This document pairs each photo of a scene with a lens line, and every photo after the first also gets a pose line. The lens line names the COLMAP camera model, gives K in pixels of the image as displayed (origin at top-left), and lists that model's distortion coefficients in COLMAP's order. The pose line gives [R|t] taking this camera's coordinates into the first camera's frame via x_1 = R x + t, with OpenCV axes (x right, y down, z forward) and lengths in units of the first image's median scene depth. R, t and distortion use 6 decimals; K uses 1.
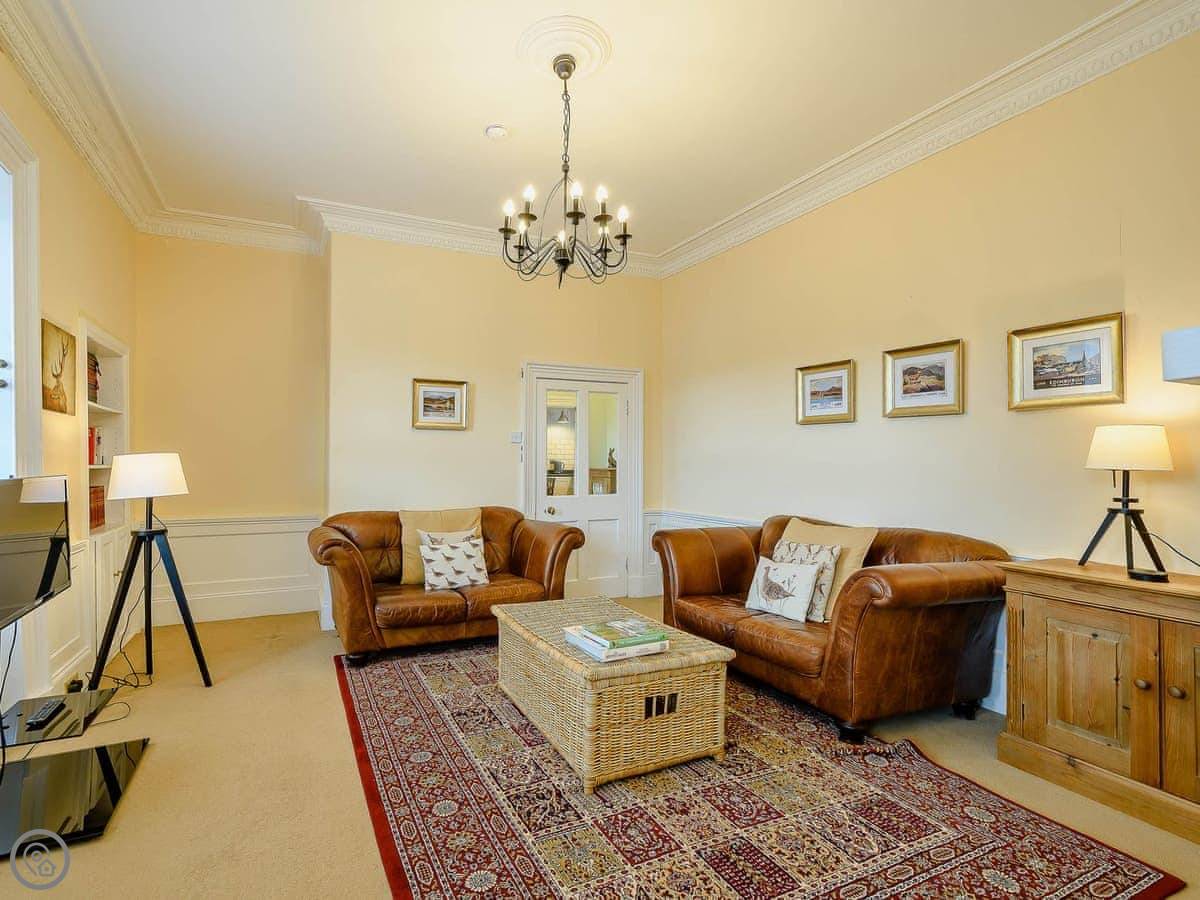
lens RADIAL K [[593.7, 0, 539.1], [0, 593.7, 454.8], [0, 0, 1]] dist [0.015131, -0.006333]
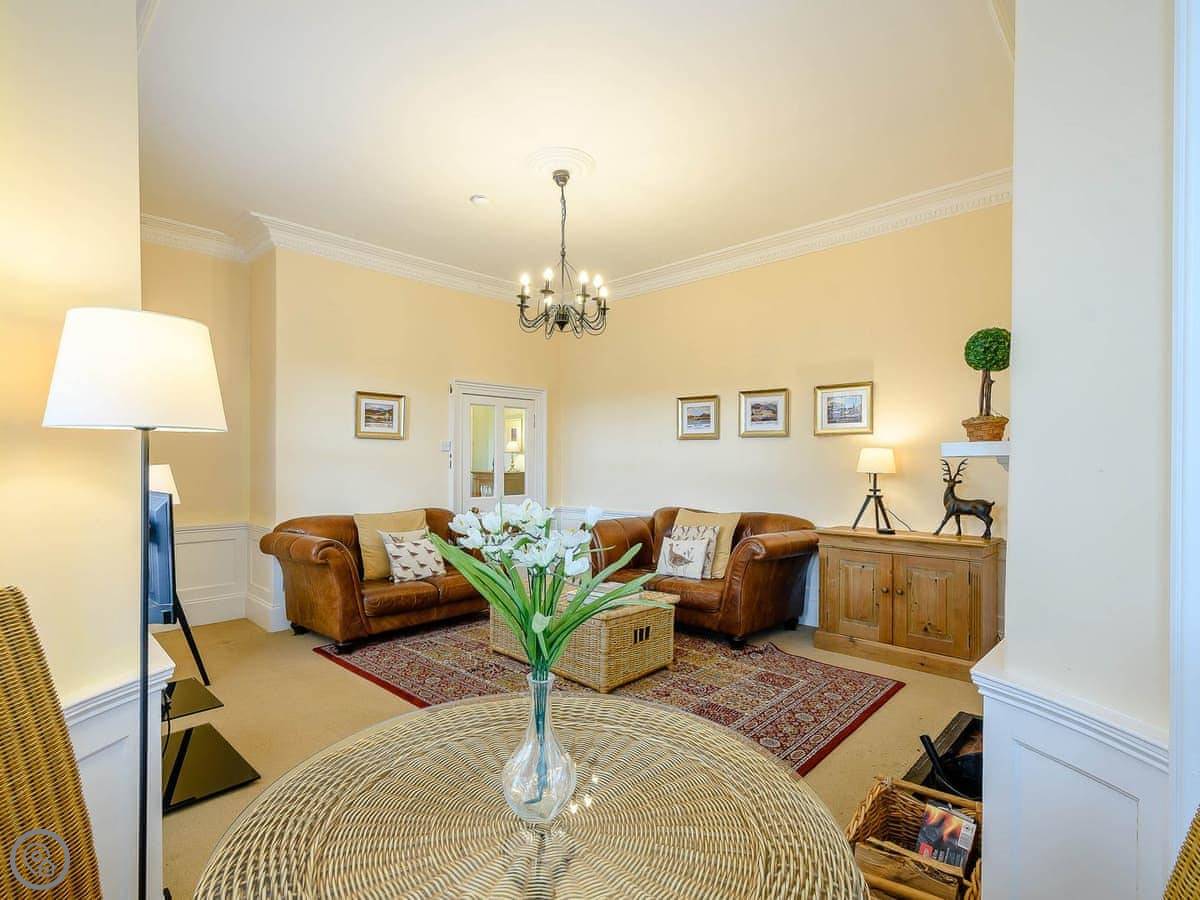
lens RADIAL K [[594.6, 0, 583.9], [0, 594.6, 465.8], [0, 0, 1]] dist [0.010331, -0.000826]
pose [[0.929793, -0.006036, 0.368033, -0.349369], [-0.000546, 0.999842, 0.017778, -0.020535], [-0.368082, -0.016730, 0.929643, -0.238035]]
